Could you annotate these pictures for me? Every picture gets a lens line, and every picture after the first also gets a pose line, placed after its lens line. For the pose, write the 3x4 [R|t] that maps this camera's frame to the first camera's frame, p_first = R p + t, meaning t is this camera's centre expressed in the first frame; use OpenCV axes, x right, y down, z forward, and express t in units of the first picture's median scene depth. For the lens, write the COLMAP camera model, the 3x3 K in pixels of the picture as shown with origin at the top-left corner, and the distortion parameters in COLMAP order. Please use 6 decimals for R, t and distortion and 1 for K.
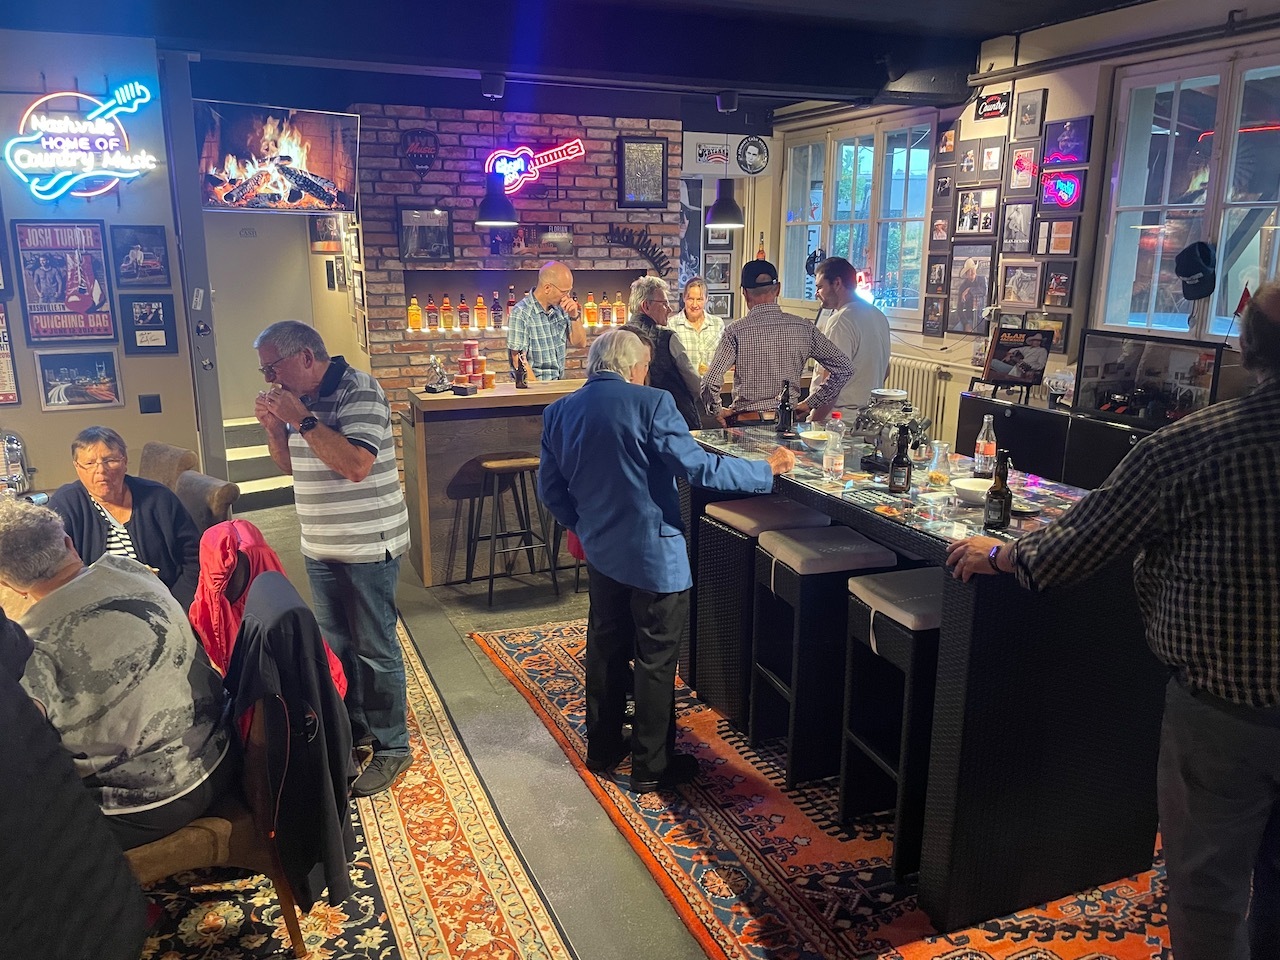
lens RADIAL K [[974.4, 0, 633.0], [0, 974.4, 480.8], [0, 0, 1]] dist [0.085774, -0.118189]
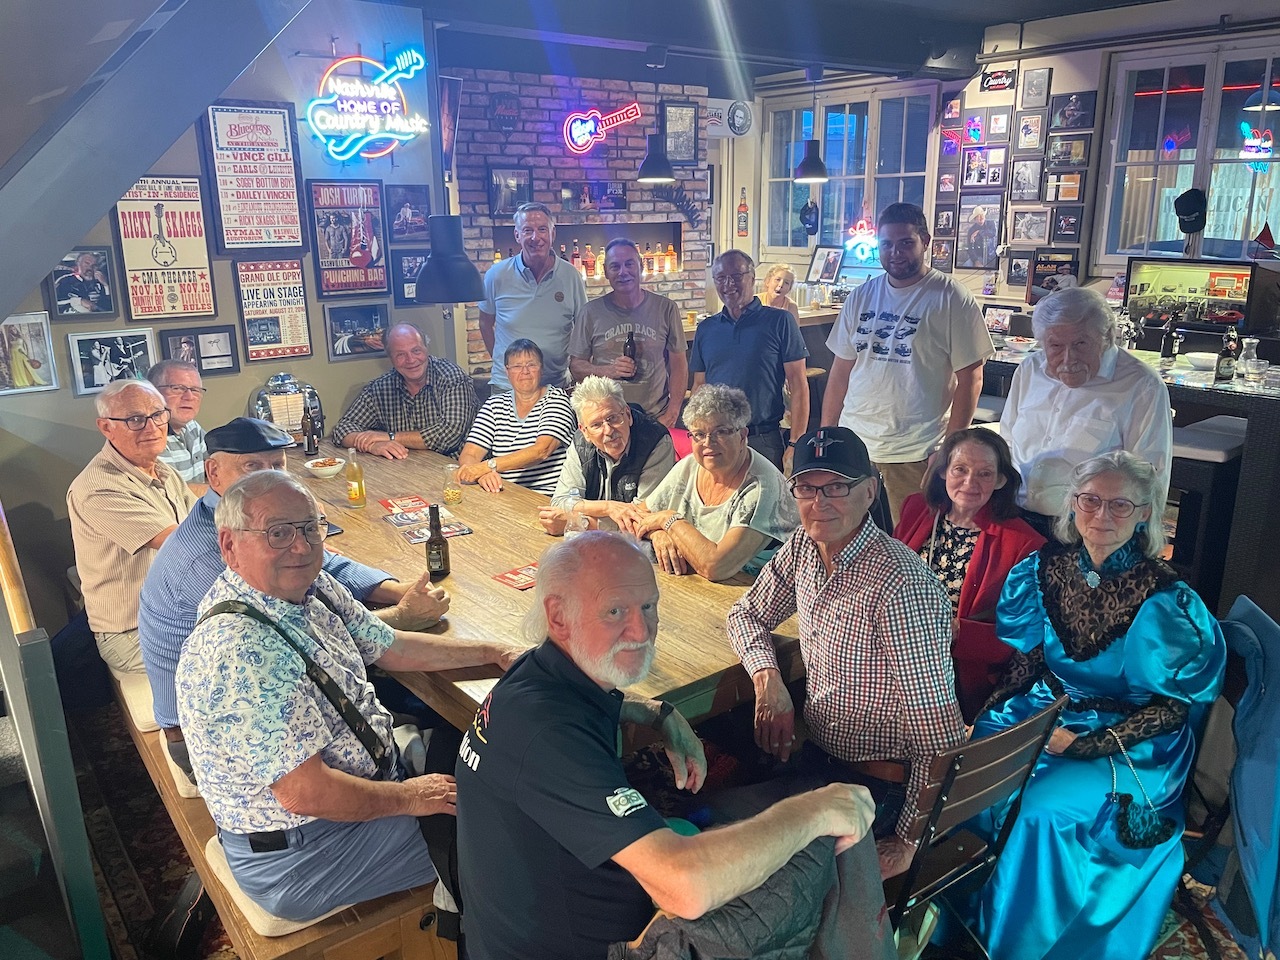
lens RADIAL K [[974.4, 0, 641.9], [0, 974.4, 470.6], [0, 0, 1]] dist [0.085774, -0.118189]
pose [[0.963934, -0.082506, 0.253030, -0.377870], [0.075220, 0.996429, 0.038352, 0.021481], [-0.255291, -0.017936, 0.966698, -0.076303]]
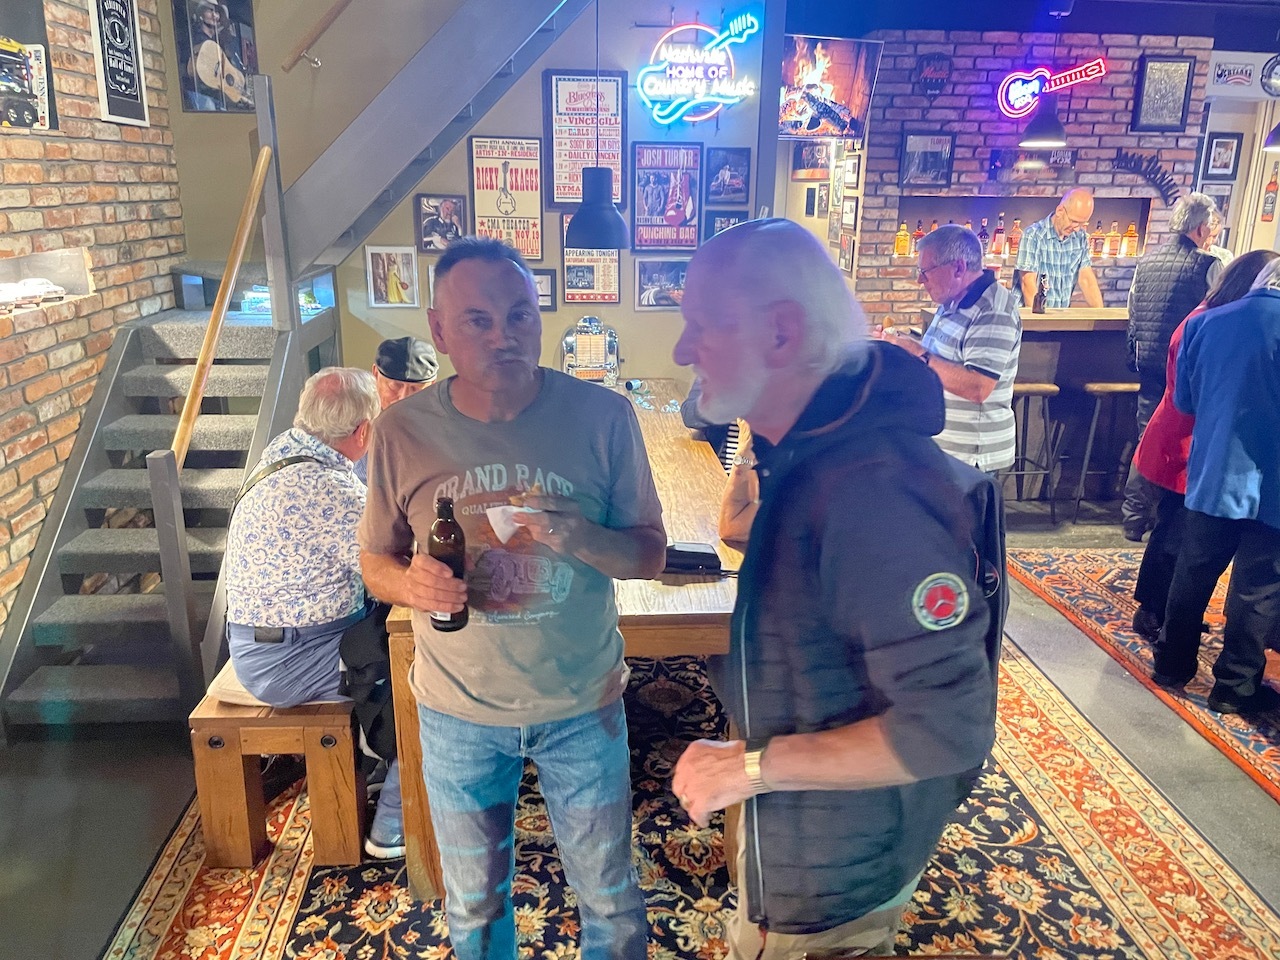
lens RADIAL K [[974.4, 0, 641.1], [0, 974.4, 486.5], [0, 0, 1]] dist [0.085774, -0.118189]
pose [[0.945629, 0.106337, -0.307372, -0.144432], [-0.087207, 0.993336, 0.075357, 0.033943], [0.313337, -0.044455, 0.948601, -0.075493]]
